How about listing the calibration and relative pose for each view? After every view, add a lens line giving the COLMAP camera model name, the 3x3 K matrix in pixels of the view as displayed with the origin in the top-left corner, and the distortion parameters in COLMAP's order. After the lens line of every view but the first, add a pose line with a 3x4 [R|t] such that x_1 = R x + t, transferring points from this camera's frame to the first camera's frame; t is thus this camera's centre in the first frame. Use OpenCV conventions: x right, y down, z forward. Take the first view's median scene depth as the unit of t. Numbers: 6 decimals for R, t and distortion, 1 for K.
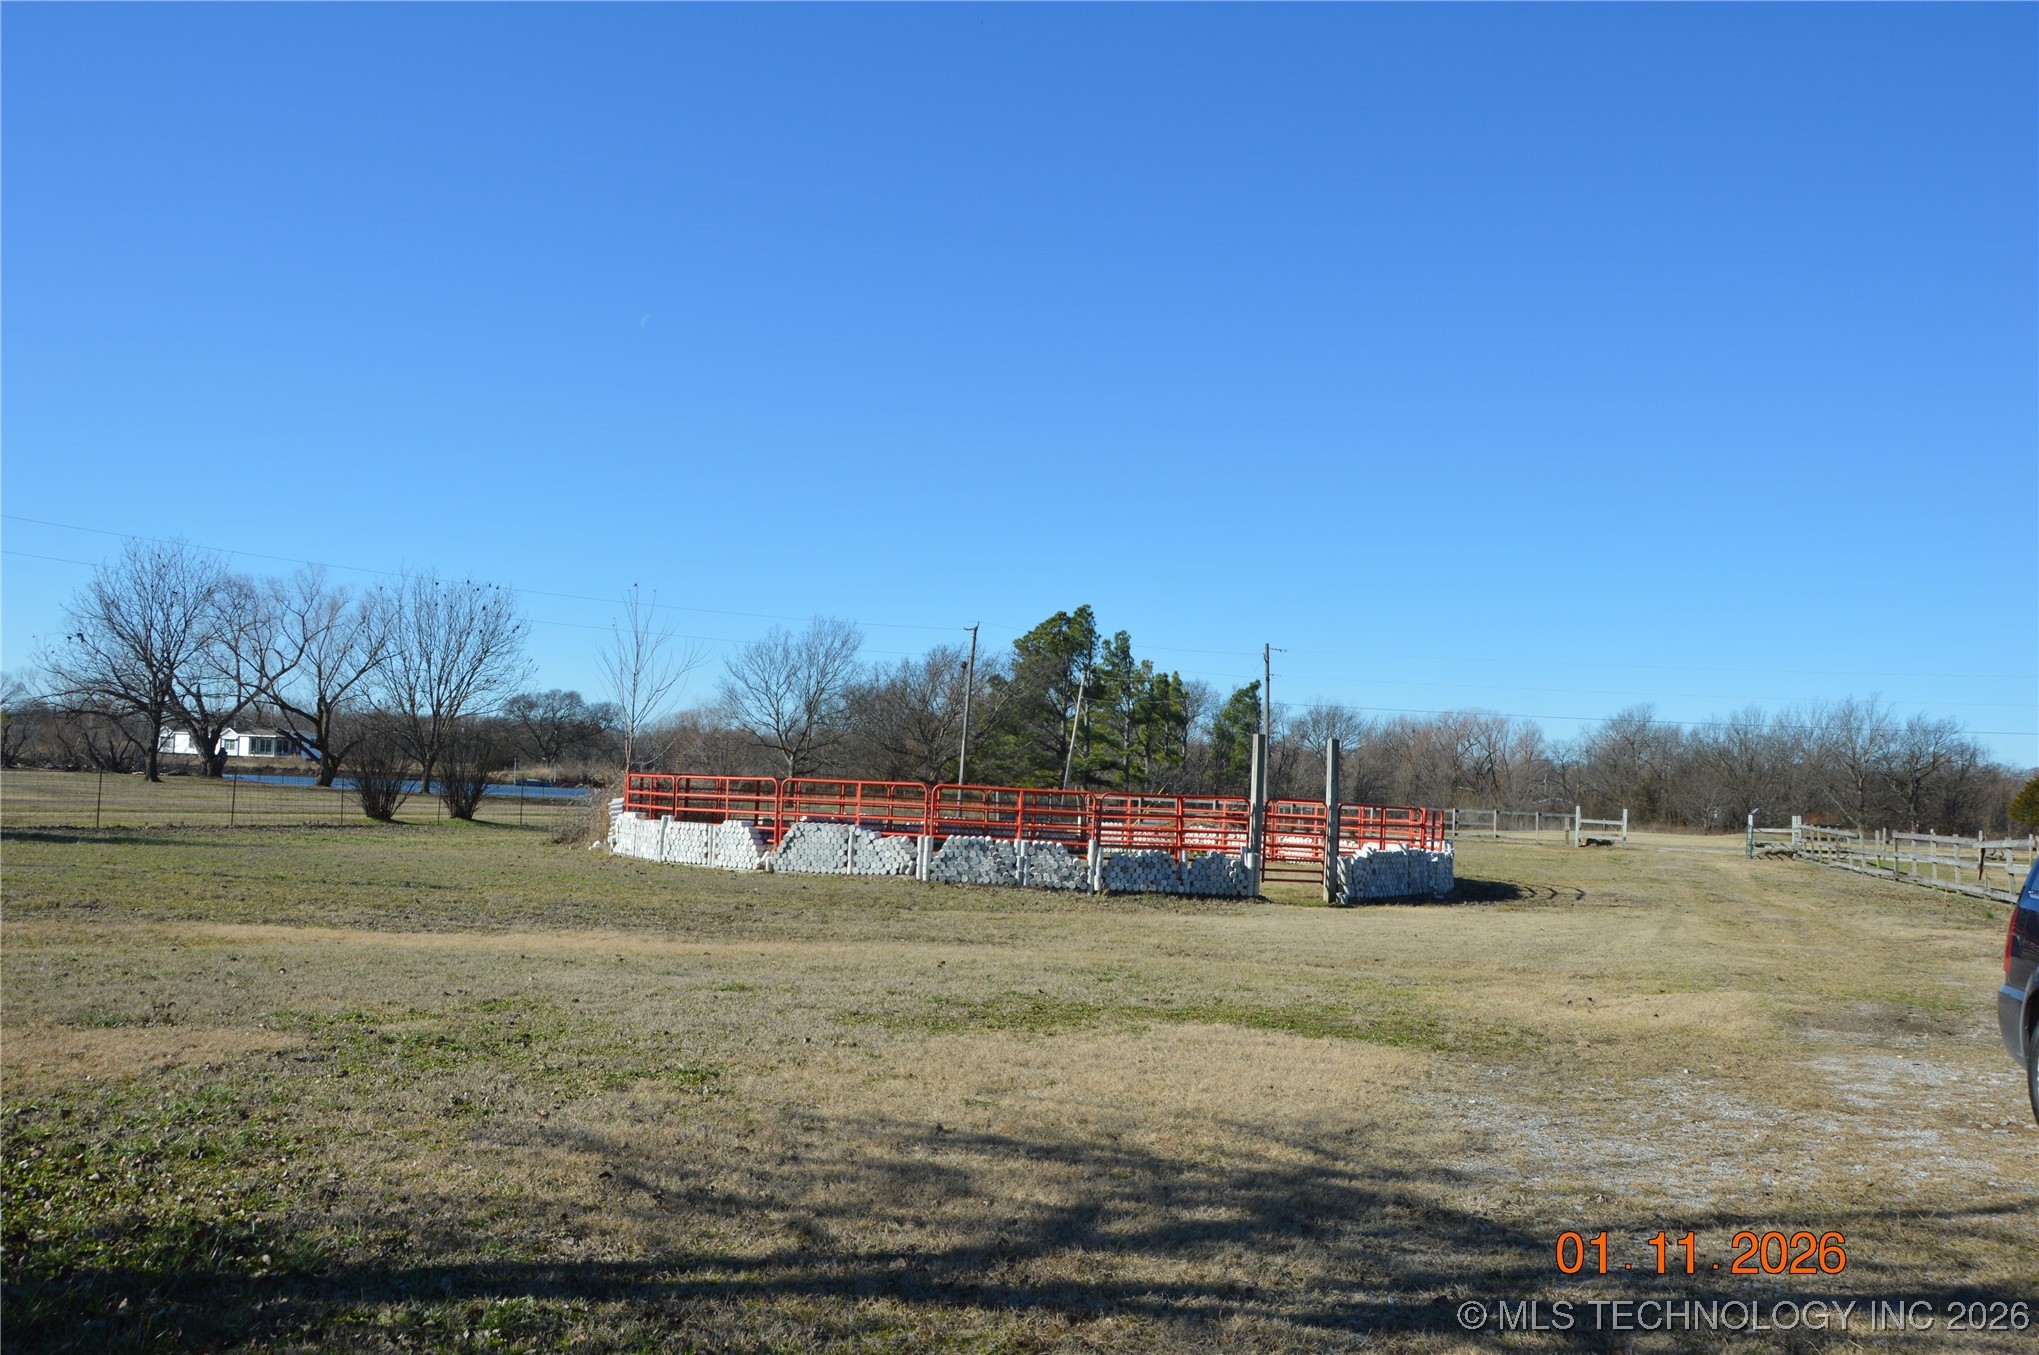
lens RADIAL K [[1610.2, 0, 1025.2], [0, 1610.2, 669.5], [0, 0, 1]] dist [-0.150395, 0.082729]
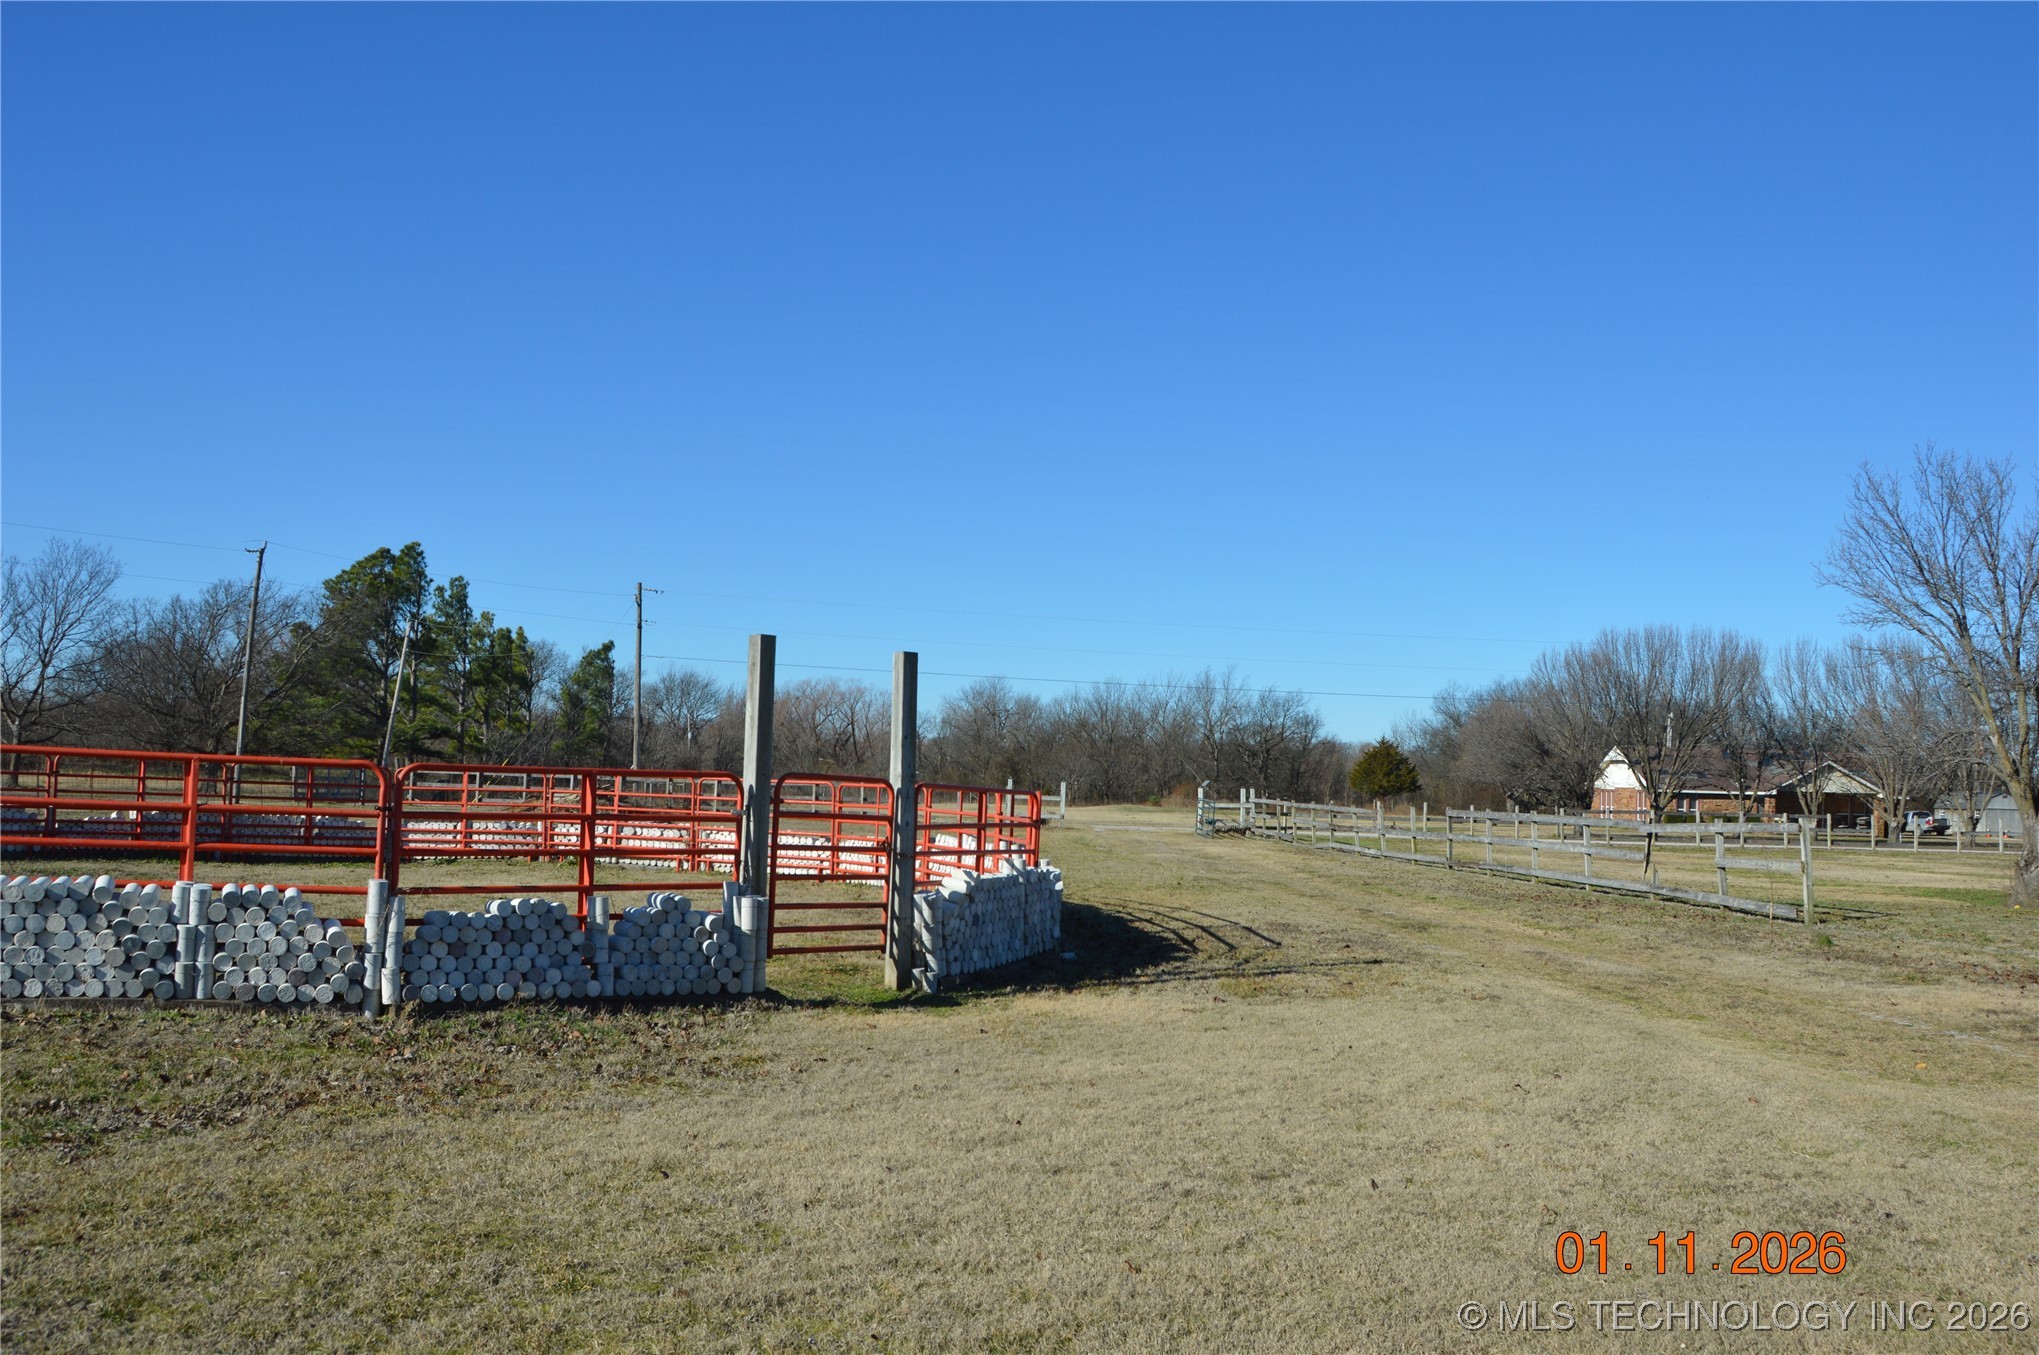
lens RADIAL K [[1610.2, 0, 1011.1], [0, 1610.2, 672.4], [0, 0, 1]] dist [-0.150395, 0.082729]
pose [[0.922234, 0.011366, 0.386465, 0.009257], [-0.018701, 0.999709, 0.015226, 0.011537], [-0.386180, -0.021269, 0.922178, 0.148480]]
